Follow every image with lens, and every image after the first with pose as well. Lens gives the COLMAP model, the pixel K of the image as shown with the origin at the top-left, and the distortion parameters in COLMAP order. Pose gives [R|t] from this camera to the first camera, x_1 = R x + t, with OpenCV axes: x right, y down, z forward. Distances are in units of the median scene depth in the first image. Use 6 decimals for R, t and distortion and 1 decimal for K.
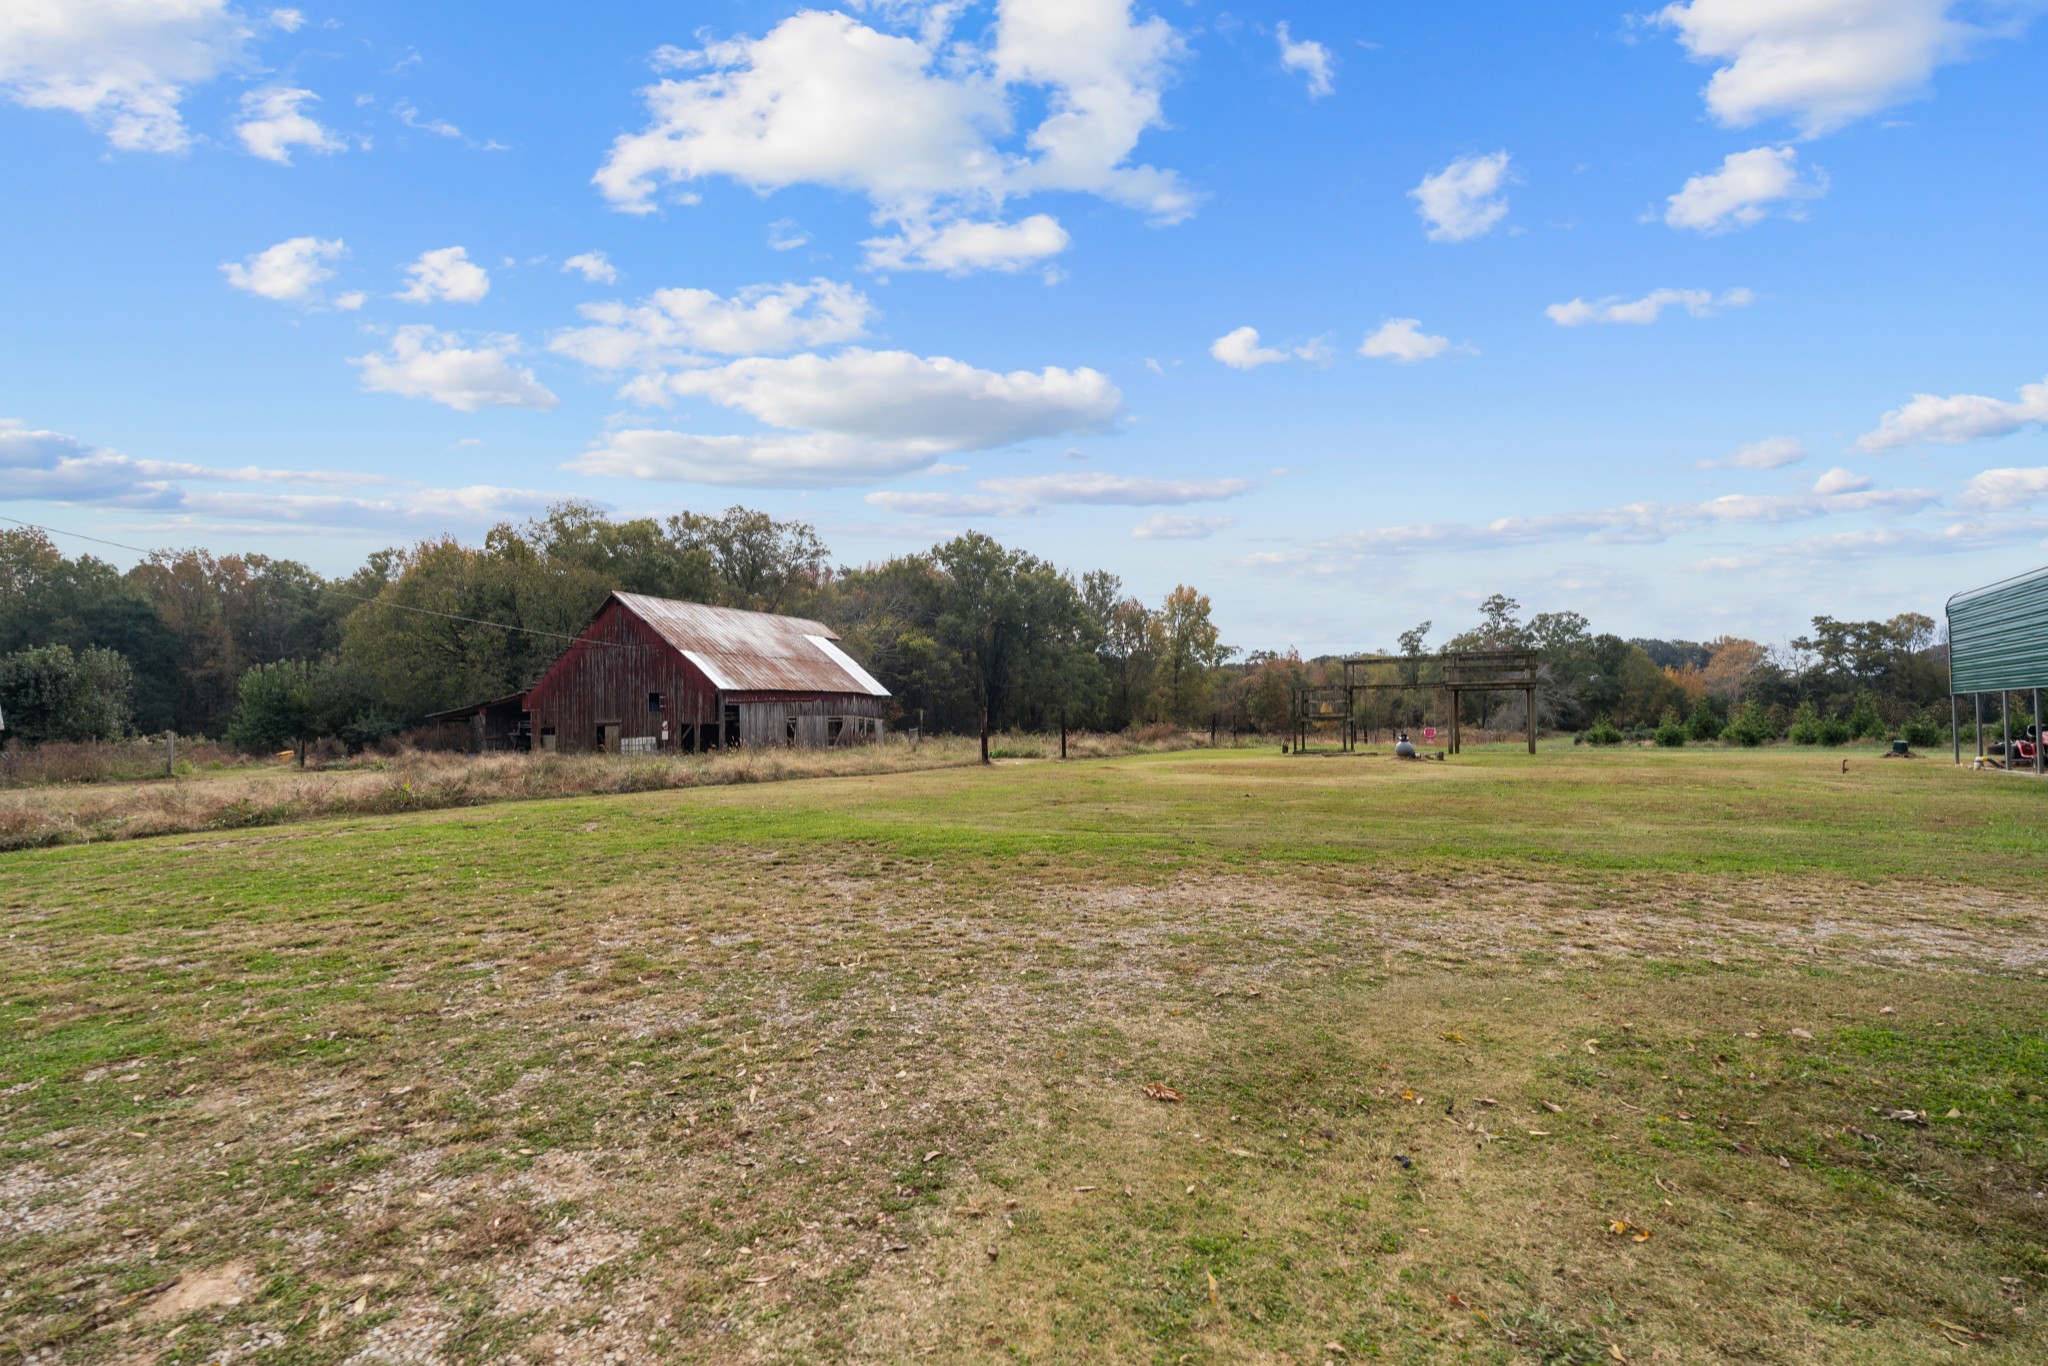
lens RADIAL K [[914.8, 0, 1014.8], [0, 914.8, 686.7], [0, 0, 1]] dist [-0.001583, 0.000398]
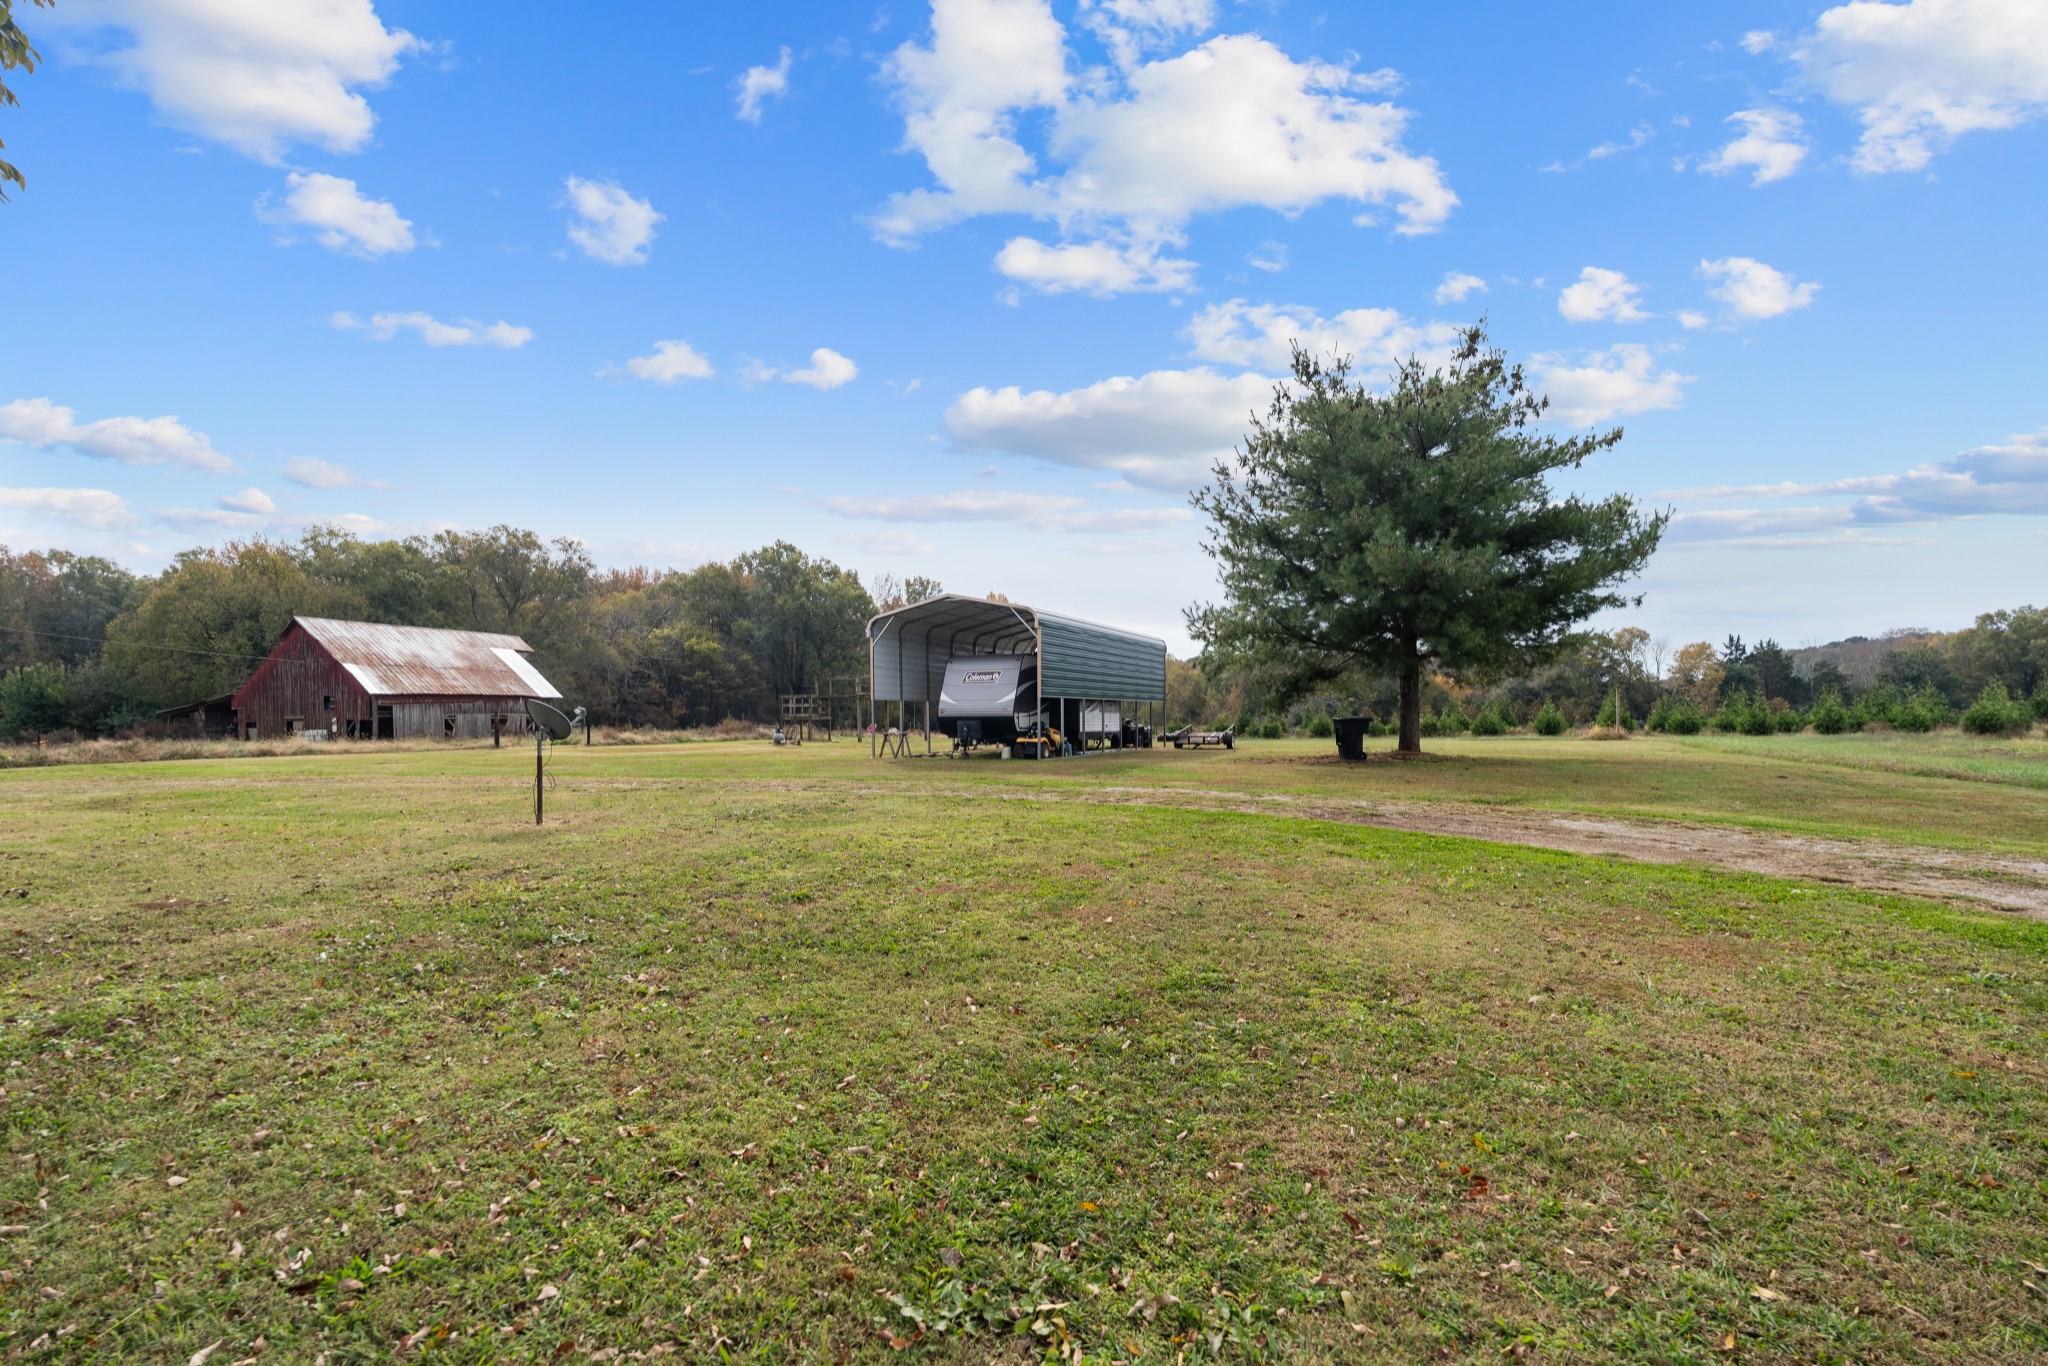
lens RADIAL K [[956.4, 0, 1024.4], [0, 956.4, 691.5], [0, 0, 1]] dist [-0.001411, -0.000229]
pose [[0.997210, 0.007062, 0.074314, 0.402537], [-0.007724, 0.999933, 0.008631, -0.015283], [-0.074248, -0.009181, 0.997198, -0.347416]]
